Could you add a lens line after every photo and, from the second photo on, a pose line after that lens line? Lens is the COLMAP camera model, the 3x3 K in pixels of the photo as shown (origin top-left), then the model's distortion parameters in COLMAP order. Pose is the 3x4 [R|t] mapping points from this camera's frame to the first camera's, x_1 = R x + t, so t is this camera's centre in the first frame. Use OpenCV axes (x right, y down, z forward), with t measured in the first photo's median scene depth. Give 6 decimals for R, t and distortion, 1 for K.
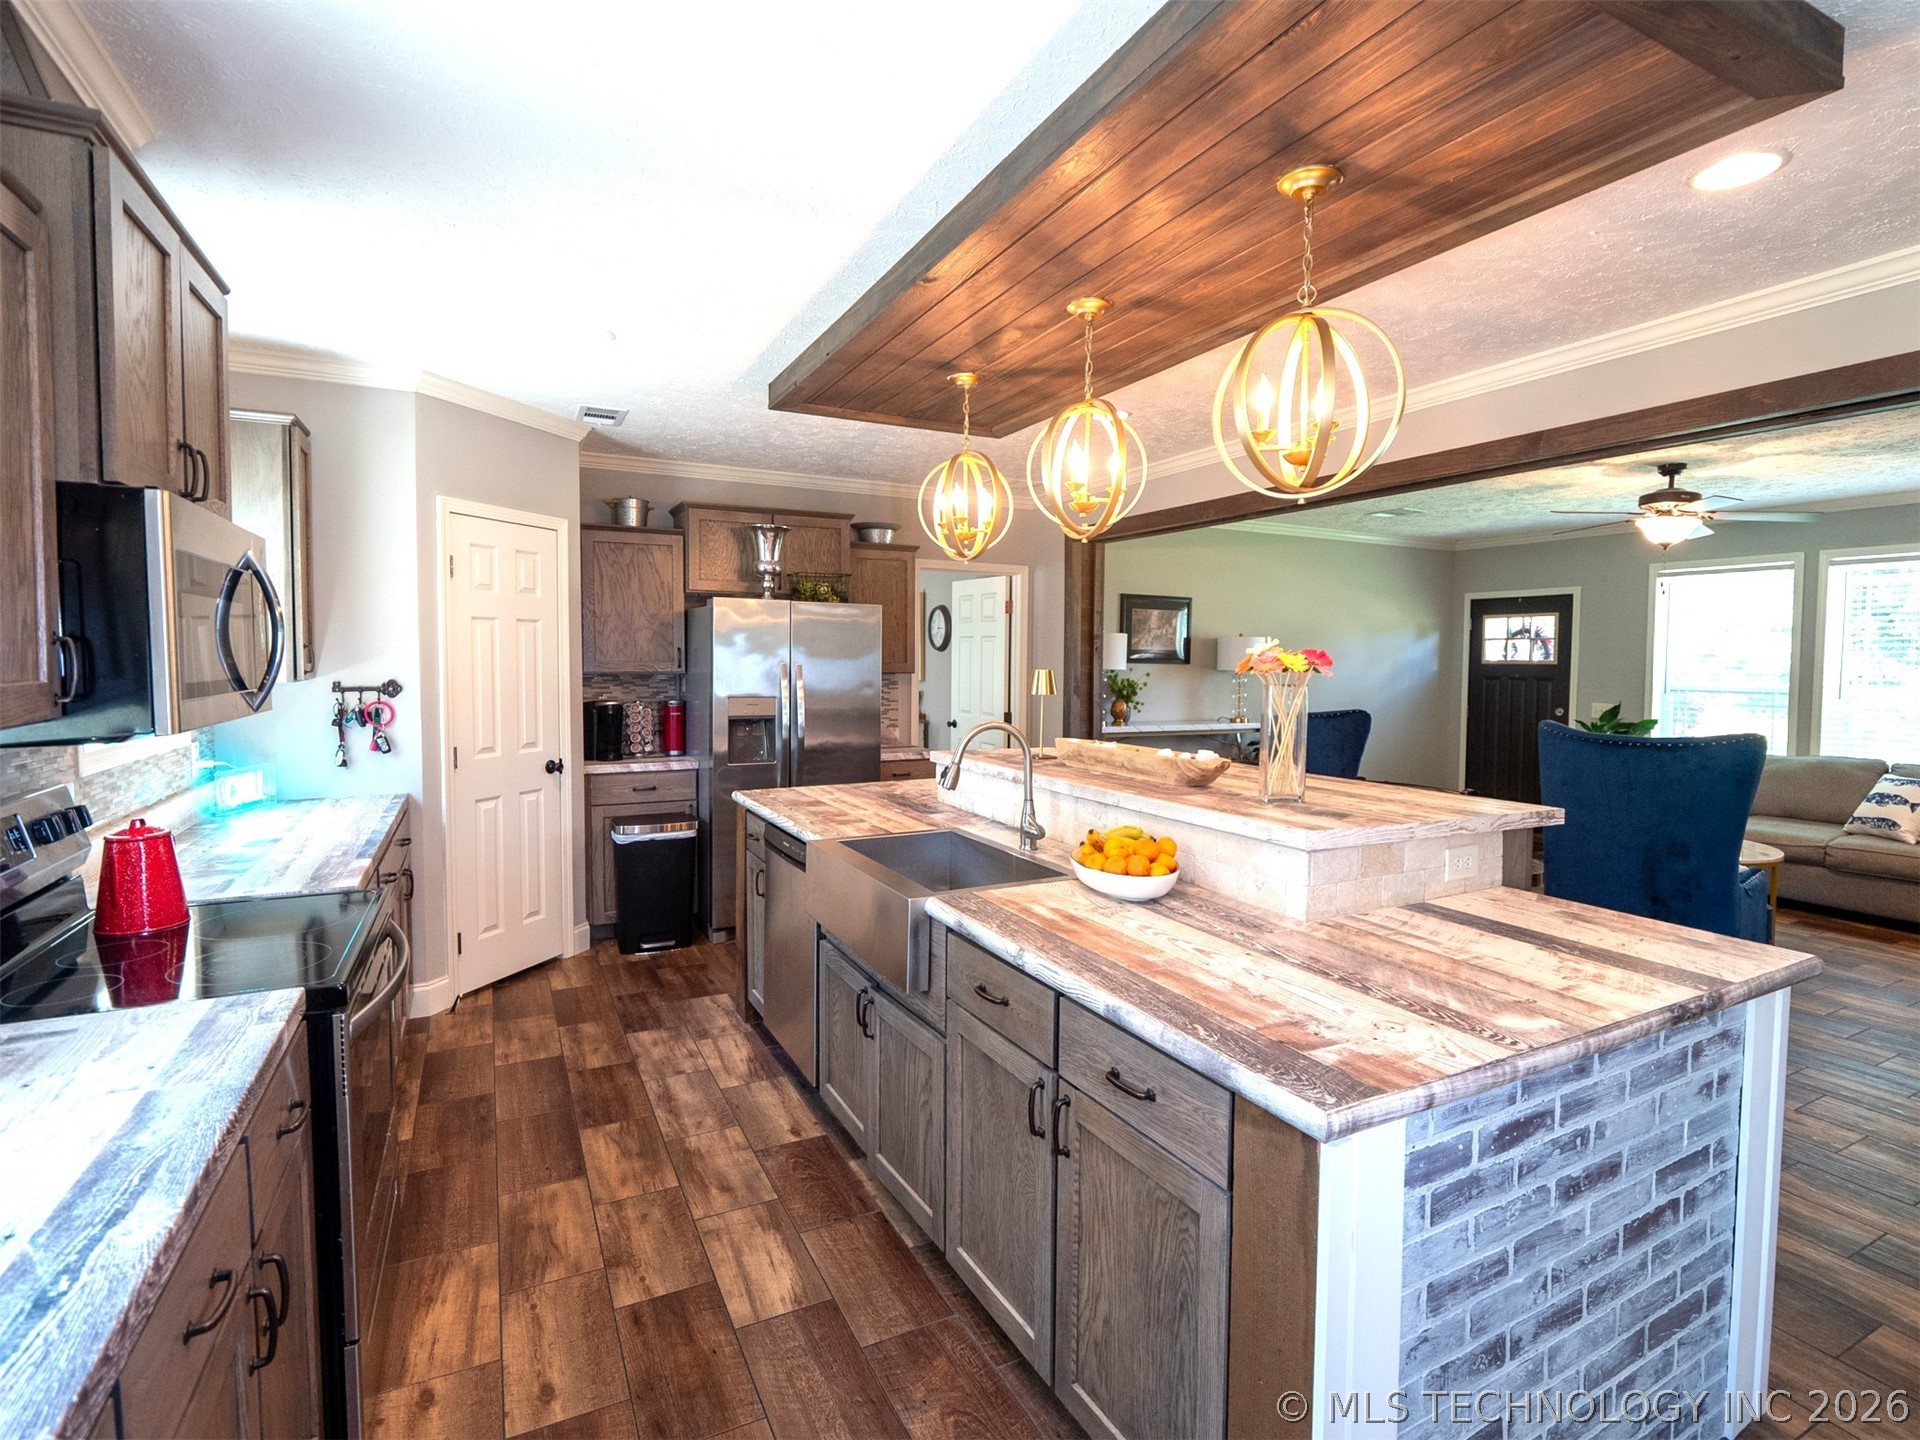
lens RADIAL K [[942.6, 0, 983.5], [0, 942.6, 702.3], [0, 0, 1]] dist [-0.012545, 0.000099]
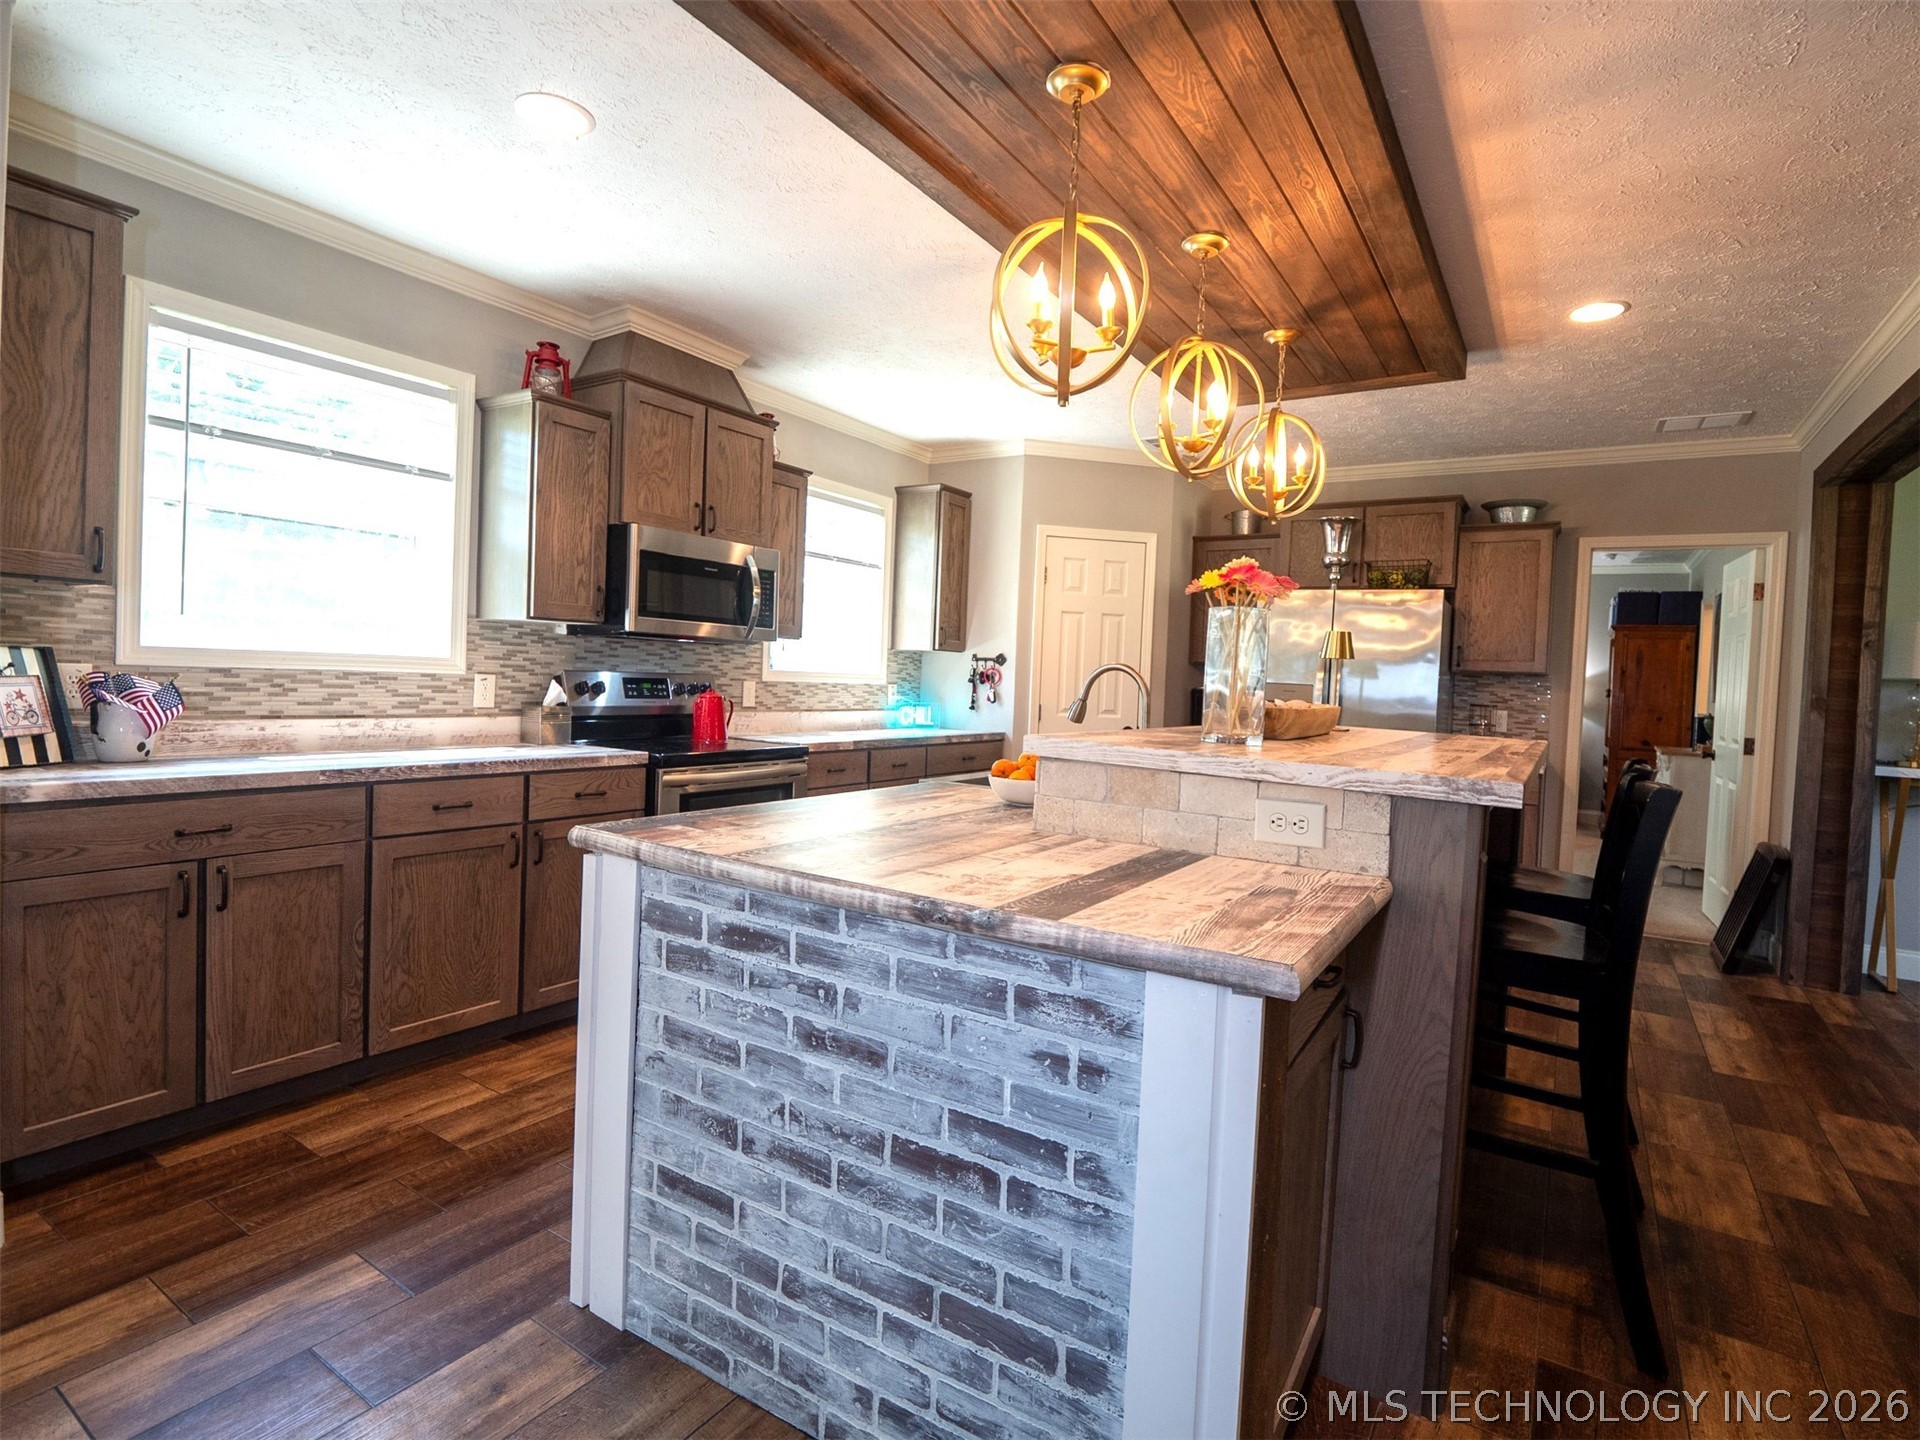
lens RADIAL K [[942.6, 0, 983.5], [0, 942.6, 702.3], [0, 0, 1]] dist [-0.012545, 0.000099]
pose [[0.499891, 0.037627, -0.865271, 0.464978], [-0.080325, 0.996764, -0.003061, 0.043357], [0.862356, 0.071033, 0.501295, 0.182734]]
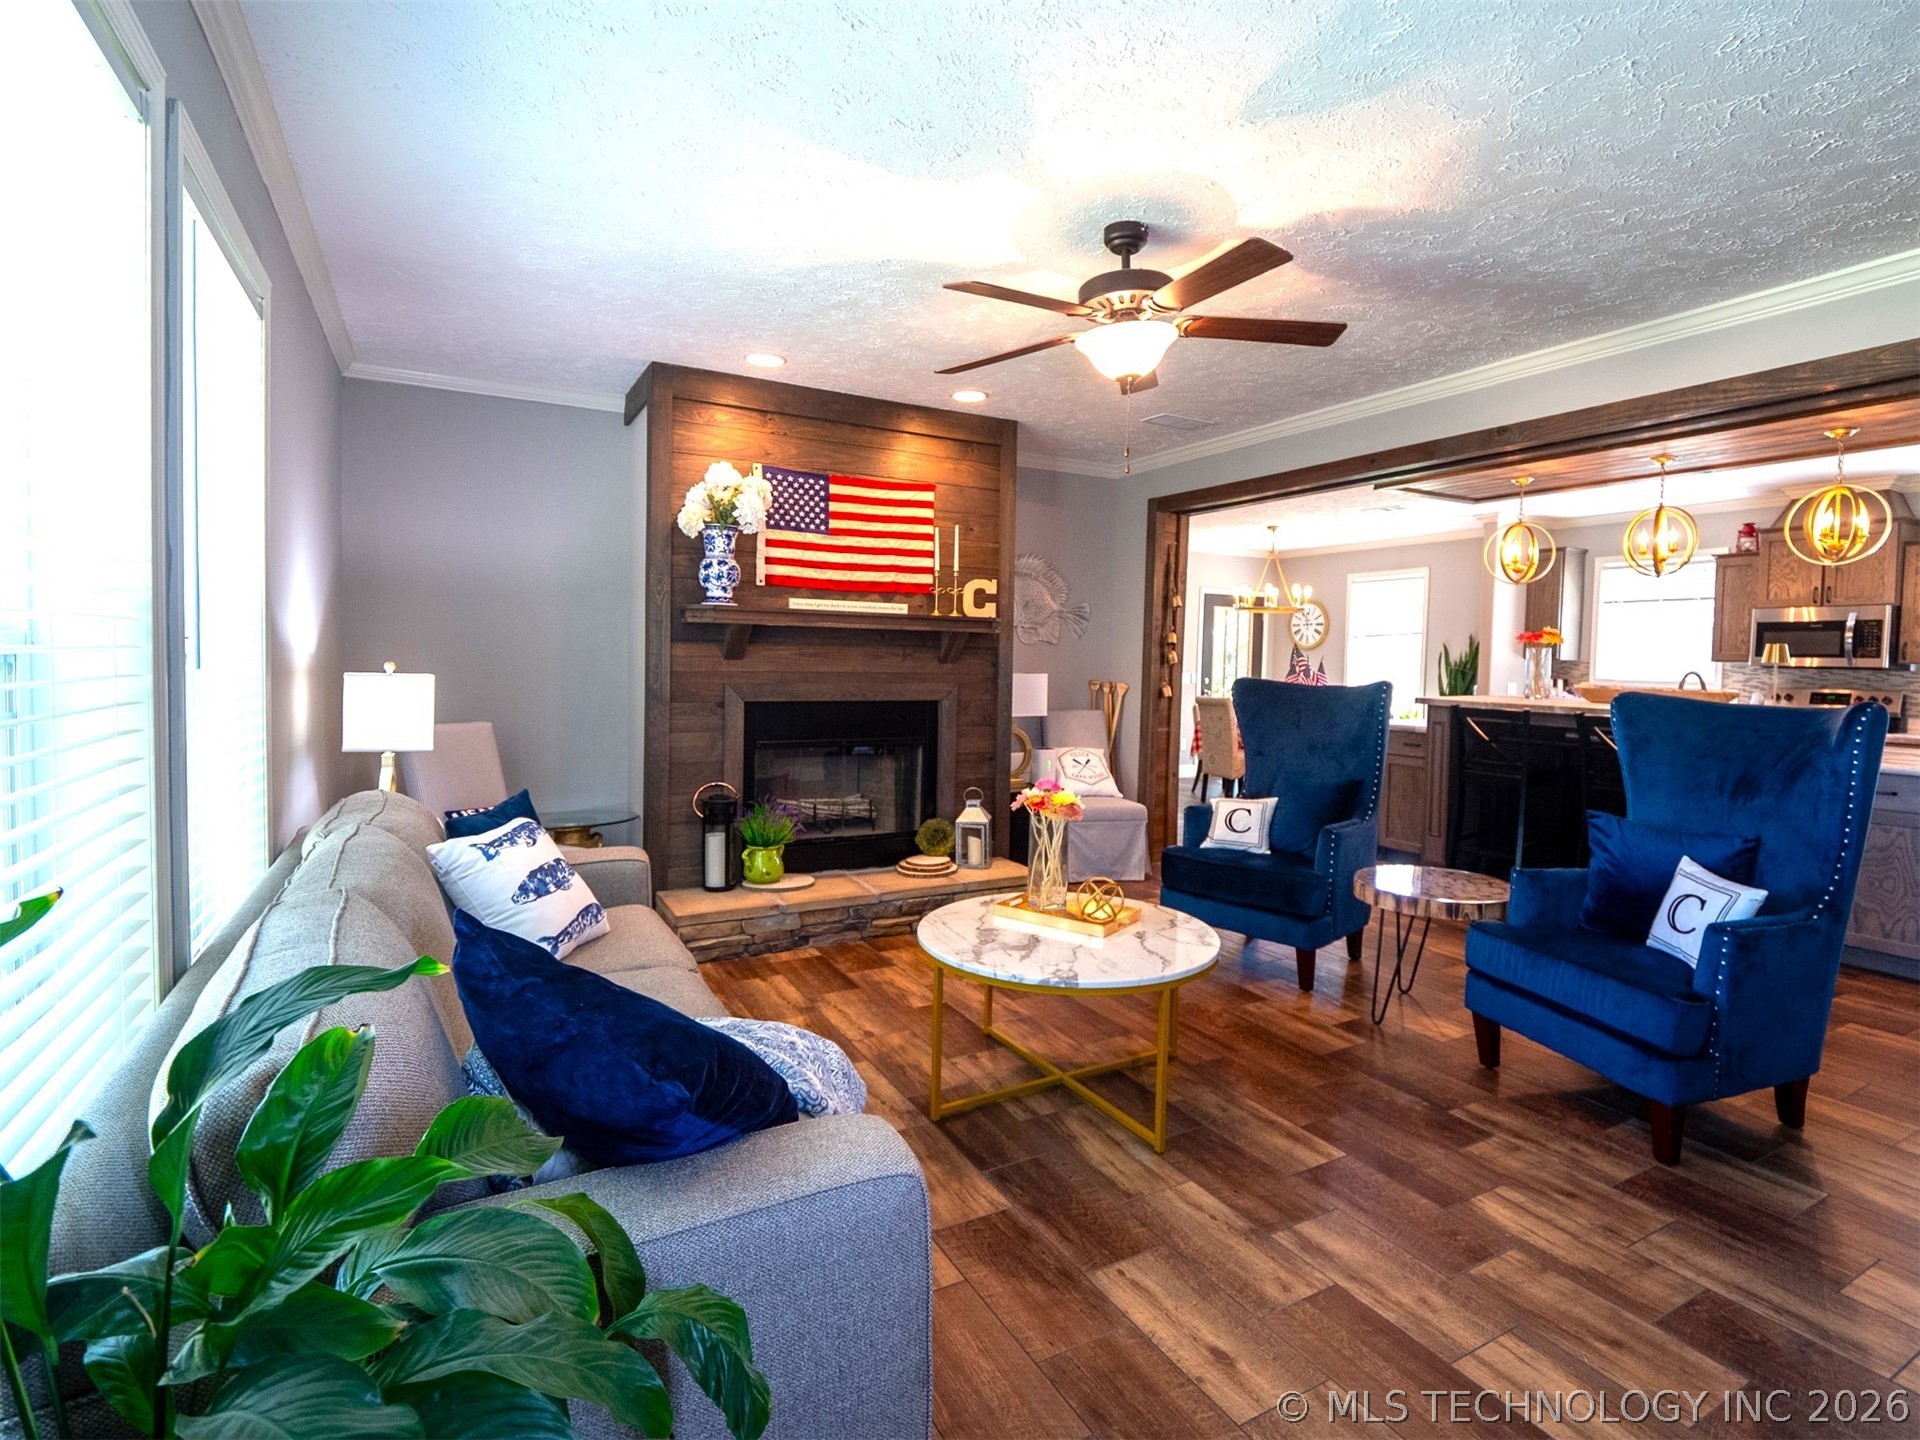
lens RADIAL K [[942.6, 0, 983.5], [0, 942.6, 702.3], [0, 0, 1]] dist [-0.012545, 0.000099]
pose [[-0.999441, -0.026117, -0.020873, 0.838333], [-0.027991, 0.995060, 0.095247, -0.032883], [0.018282, 0.095778, -0.995235, 1.589742]]
